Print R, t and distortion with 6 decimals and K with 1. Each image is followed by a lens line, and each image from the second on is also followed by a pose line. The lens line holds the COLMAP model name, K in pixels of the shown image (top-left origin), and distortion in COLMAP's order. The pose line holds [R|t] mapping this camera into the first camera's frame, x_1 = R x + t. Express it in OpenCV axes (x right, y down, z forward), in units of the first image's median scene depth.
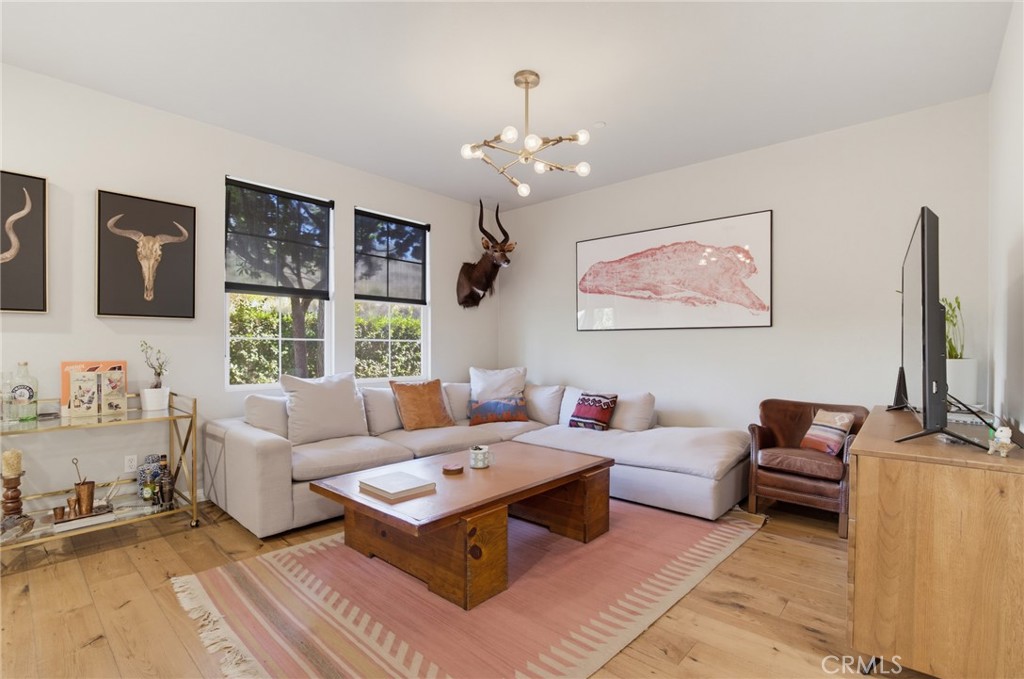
lens RADIAL K [[475.5, 0, 512.0], [0, 475.5, 339.5], [0, 0, 1]] dist [-0.018093, 0.001021]
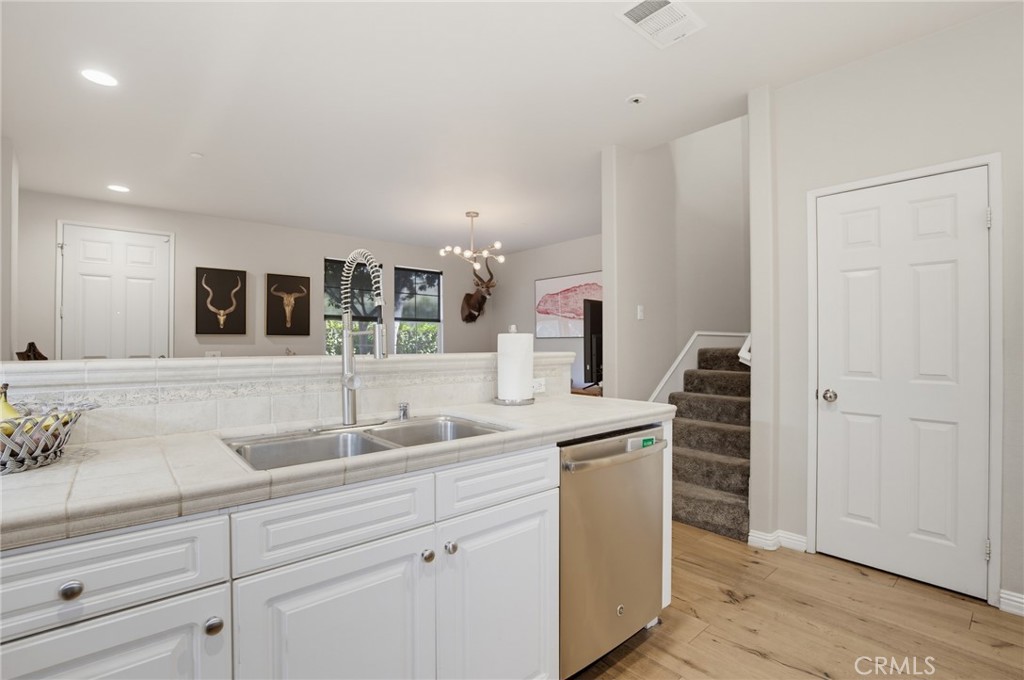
lens RADIAL K [[475.5, 0, 512.0], [0, 475.5, 340.0], [0, 0, 1]] dist [-0.018093, 0.001021]
pose [[0.992661, -0.007003, -0.120730, 0.256757], [0.007833, 0.999949, 0.006404, -0.023246], [0.120679, -0.007303, 0.992665, -0.561741]]
